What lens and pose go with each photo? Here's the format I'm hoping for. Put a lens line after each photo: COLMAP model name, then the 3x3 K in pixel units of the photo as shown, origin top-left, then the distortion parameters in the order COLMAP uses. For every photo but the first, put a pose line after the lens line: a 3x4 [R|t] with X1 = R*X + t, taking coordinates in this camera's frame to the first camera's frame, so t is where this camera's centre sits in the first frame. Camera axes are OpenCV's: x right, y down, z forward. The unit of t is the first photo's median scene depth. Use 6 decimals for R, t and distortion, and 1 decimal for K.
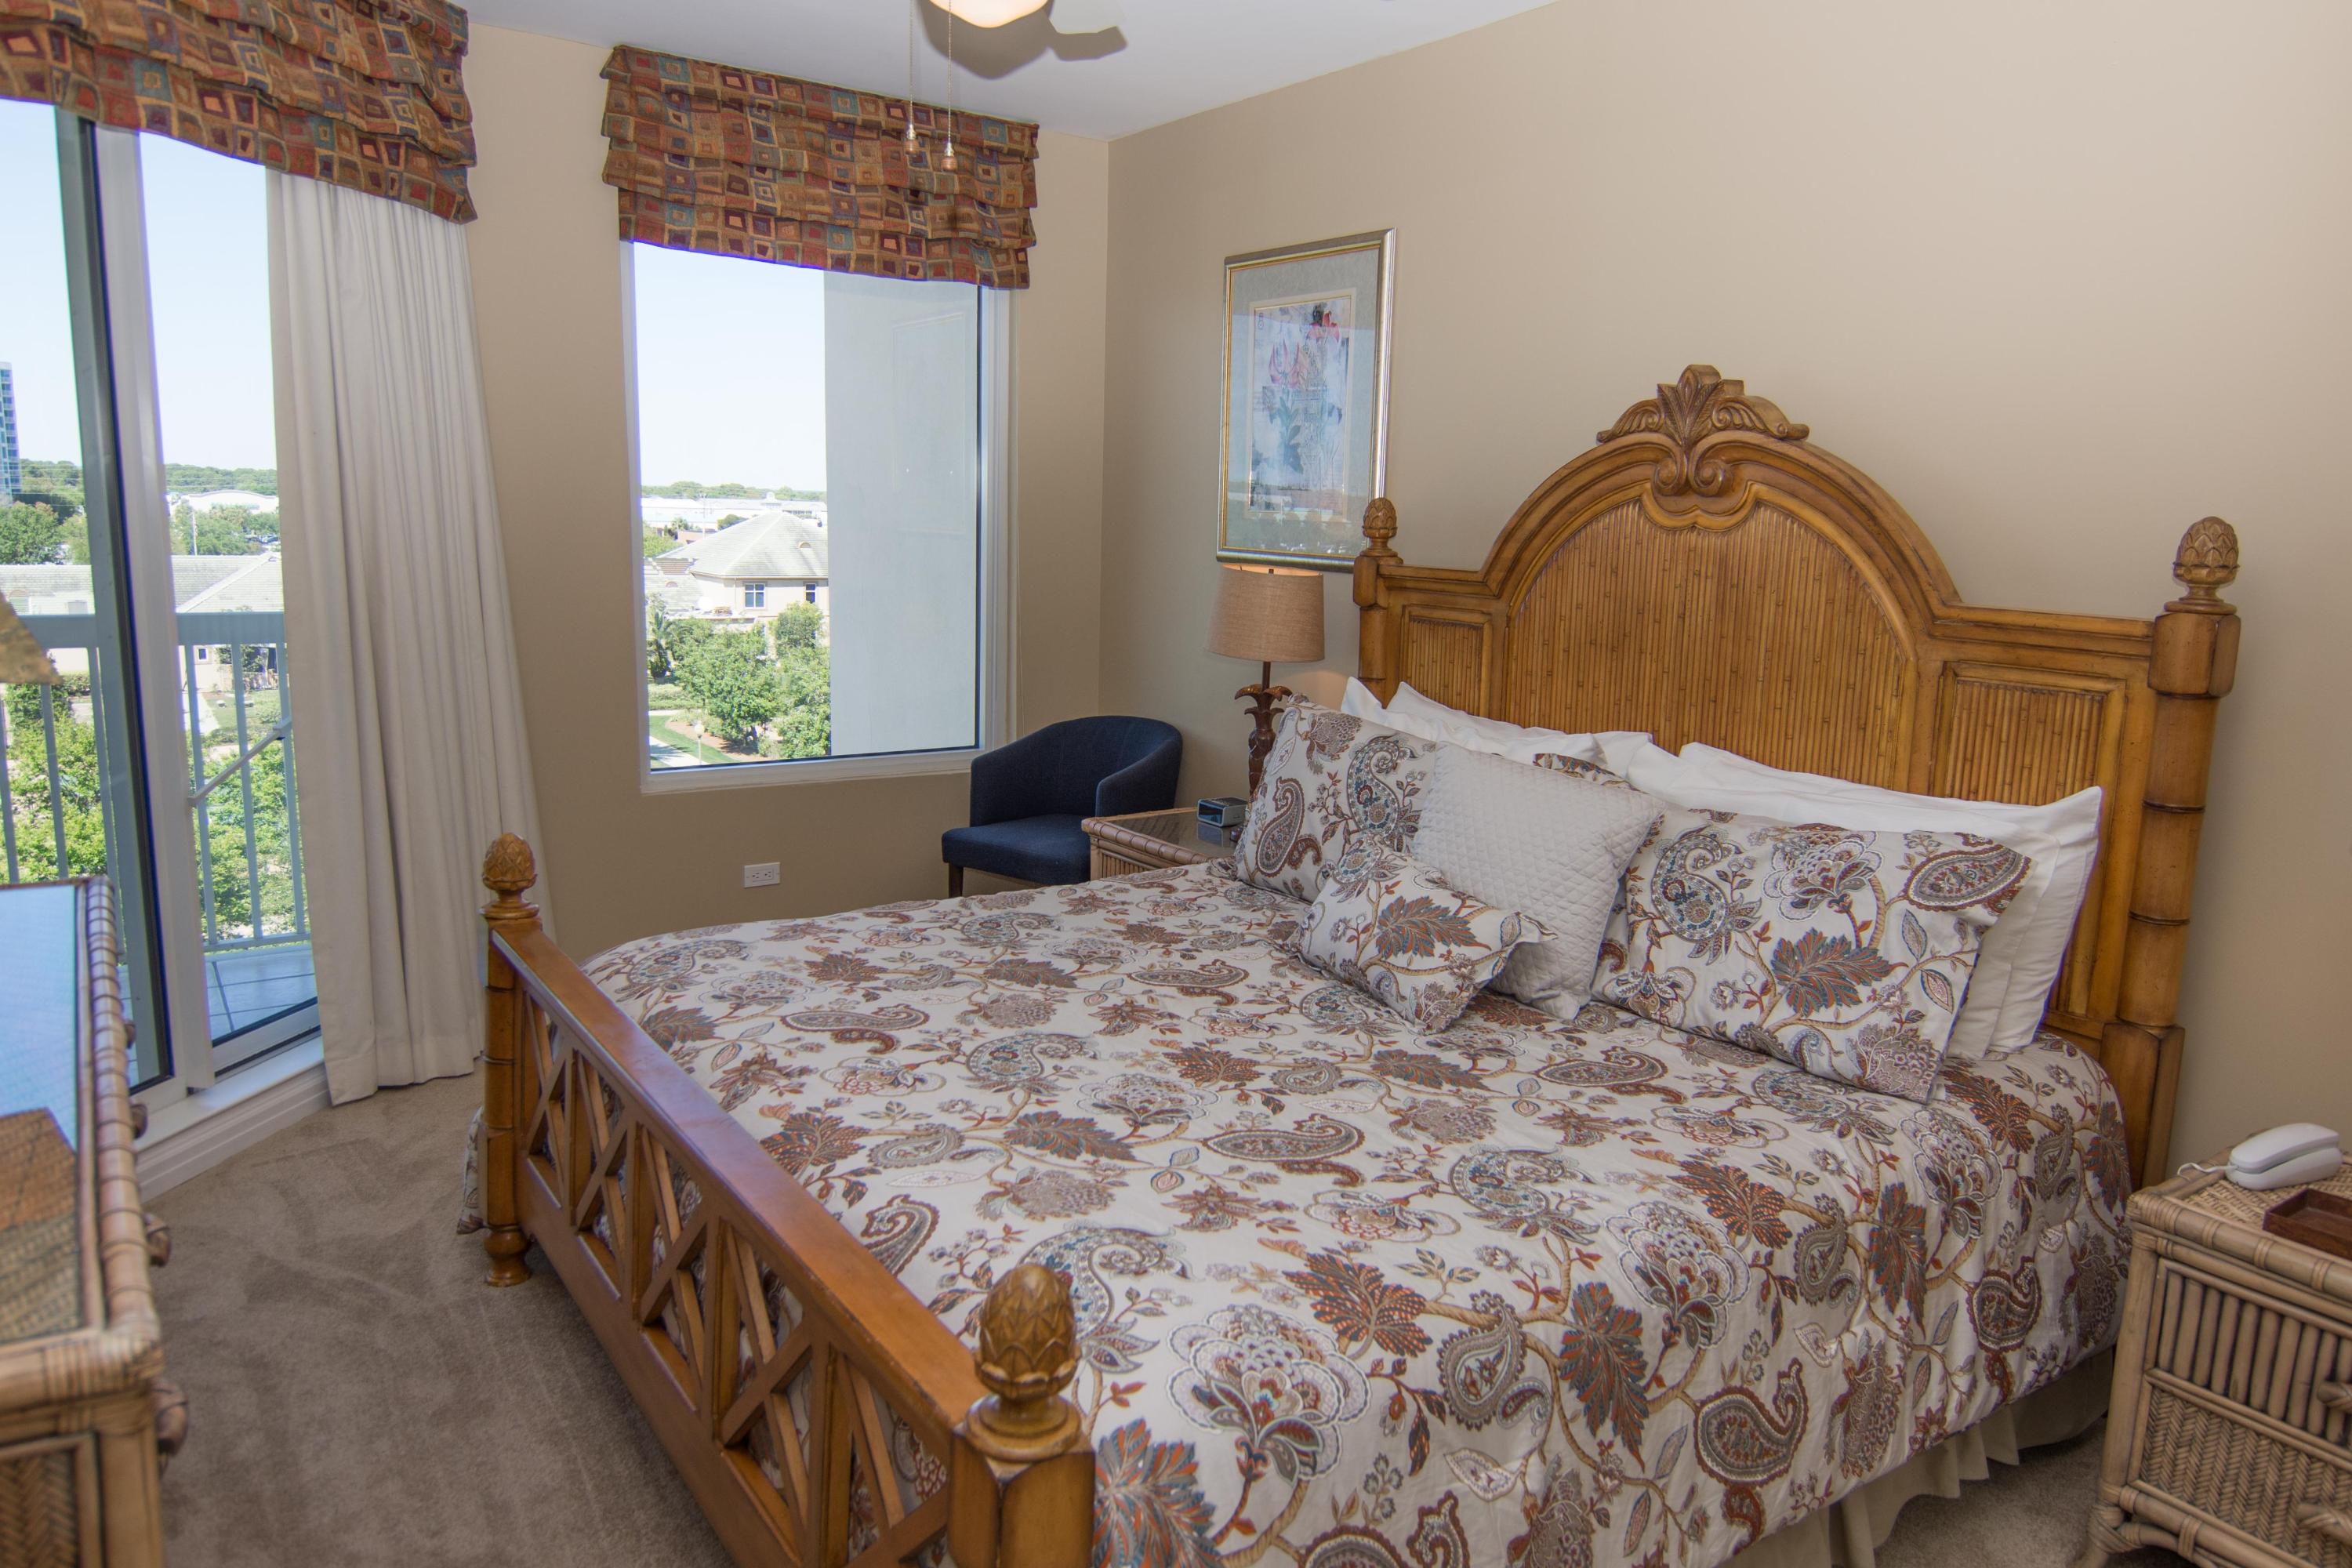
lens RADIAL K [[1595.5, 0, 1176.0], [0, 1595.5, 784.0], [0, 0, 1]] dist [0.002546, -0.016746]
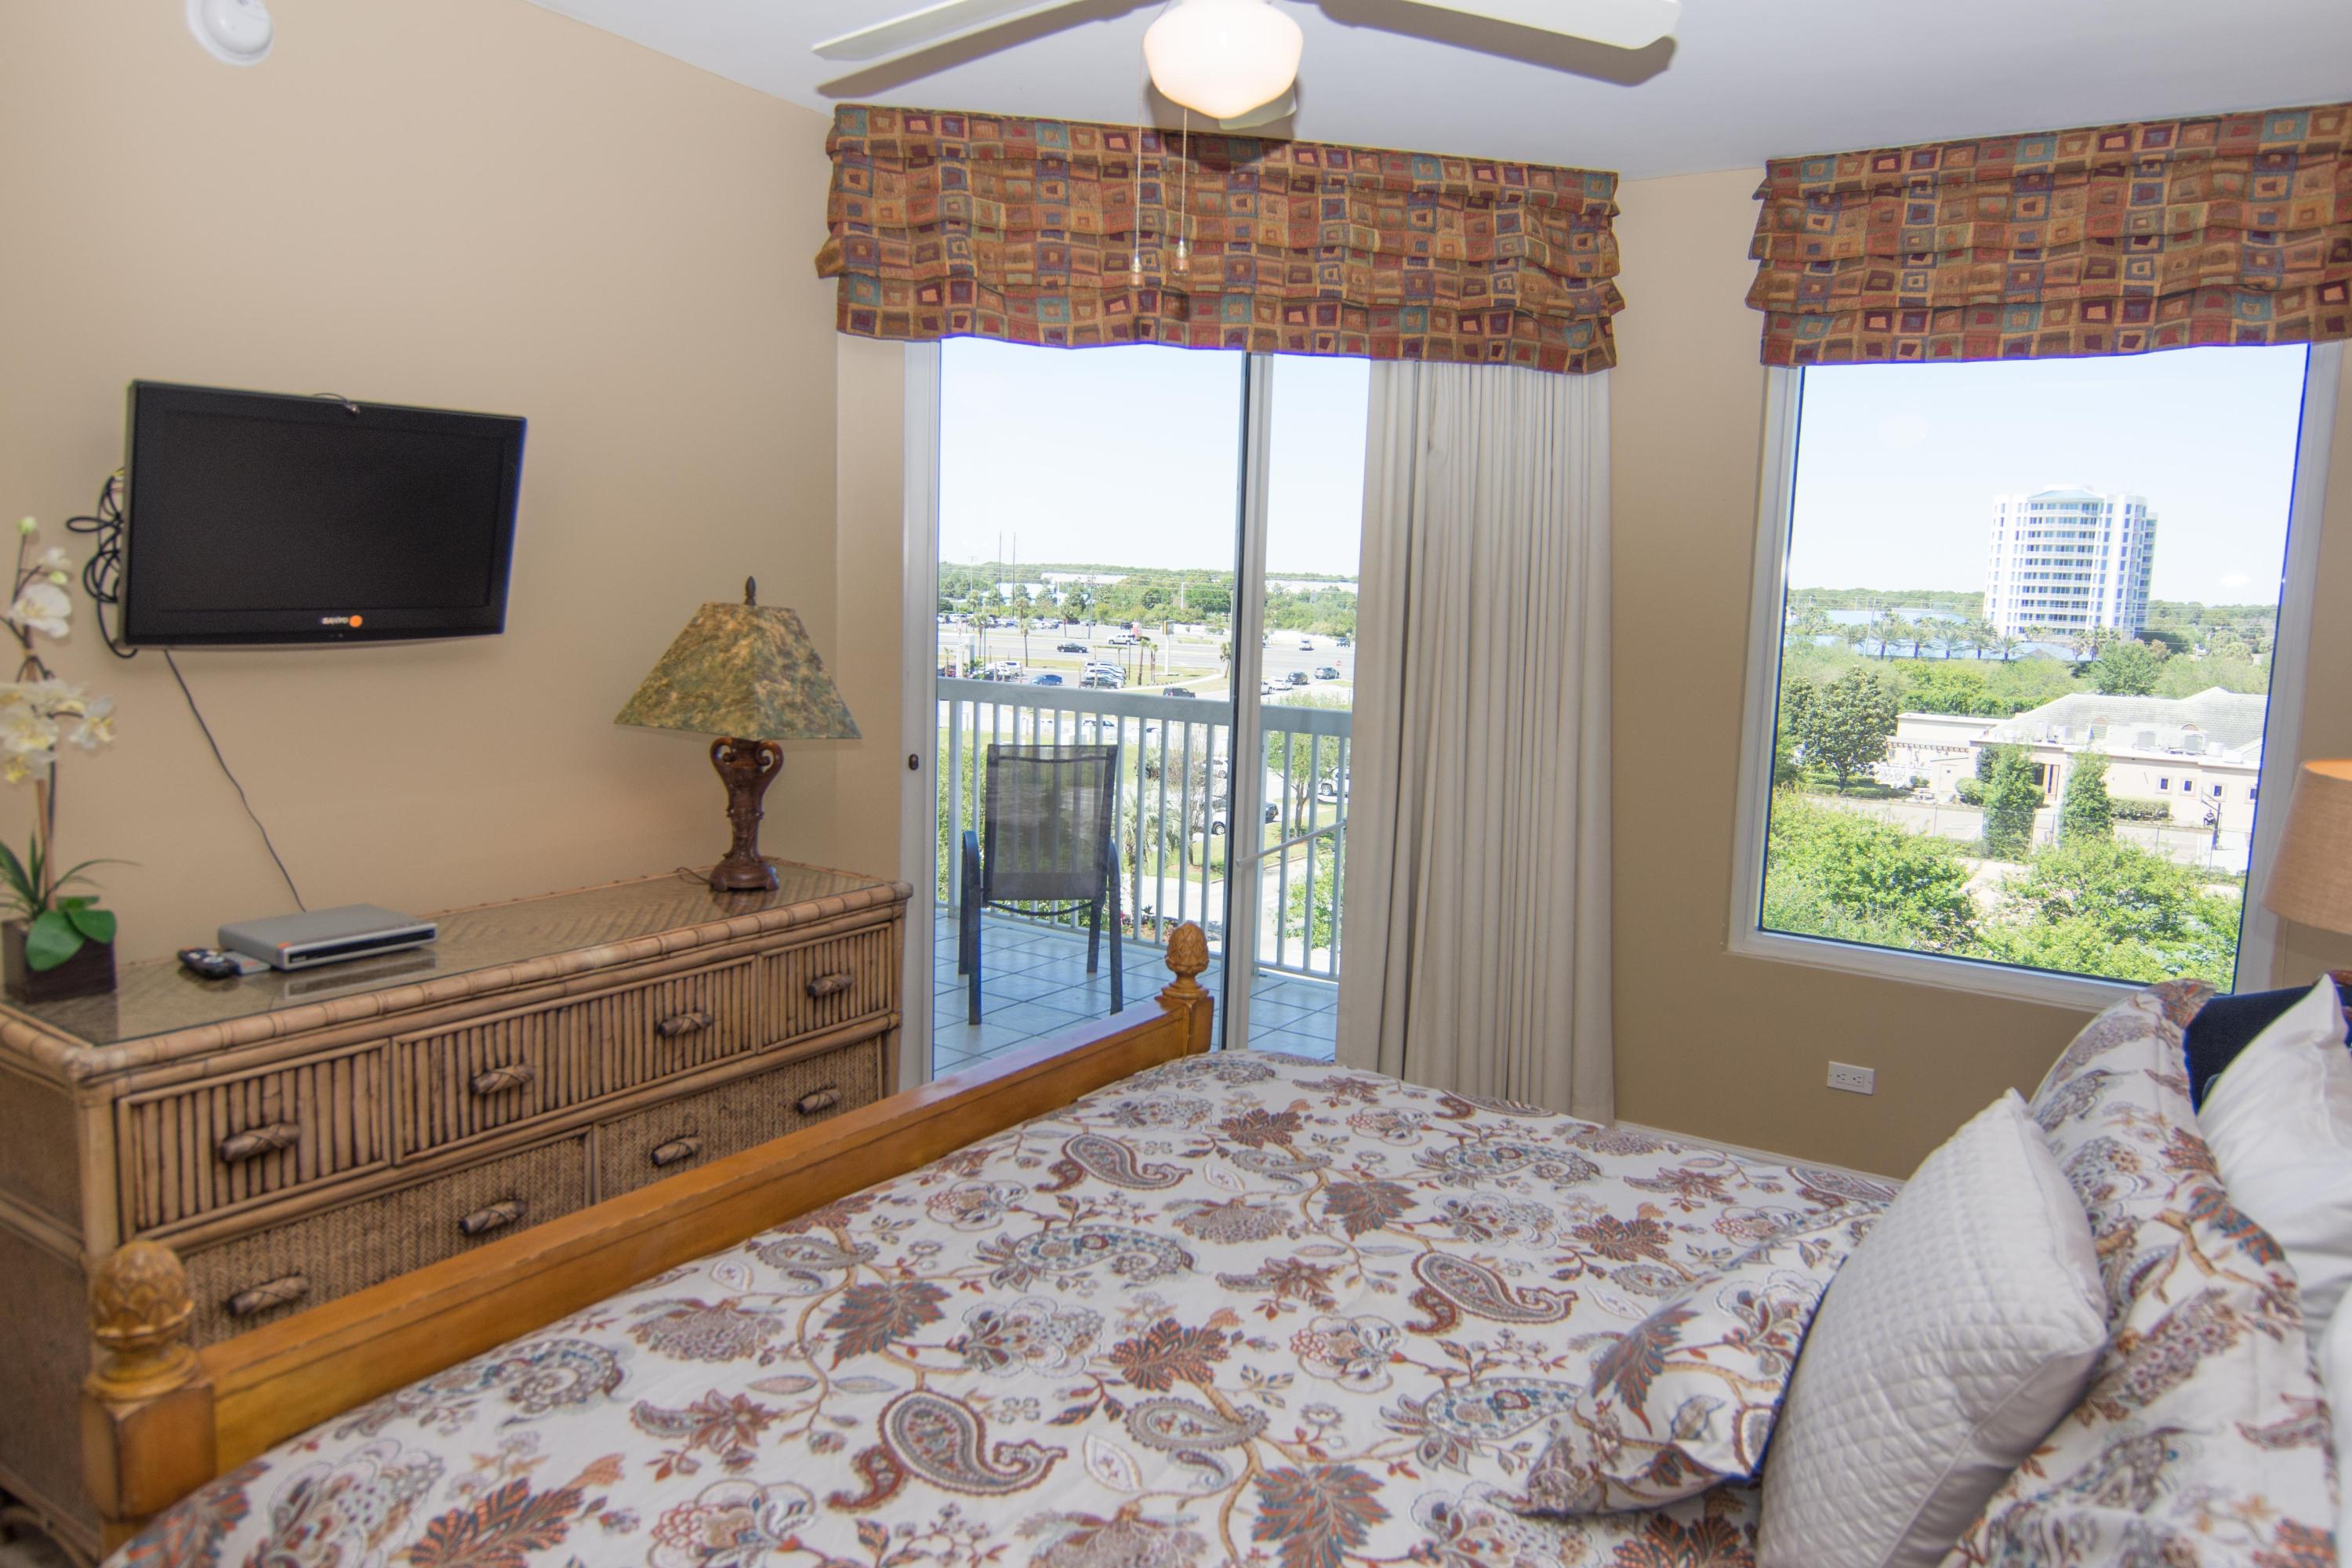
lens RADIAL K [[1548.9, 0, 1216.3], [0, 1548.9, 785.6], [0, 0, 1]] dist [-0.000136, -0.017306]
pose [[0.369552, 0.103069, -0.923476, 0.573772], [-0.178884, 0.983131, 0.038143, -0.106300], [0.911829, 0.151099, 0.381756, 0.567329]]
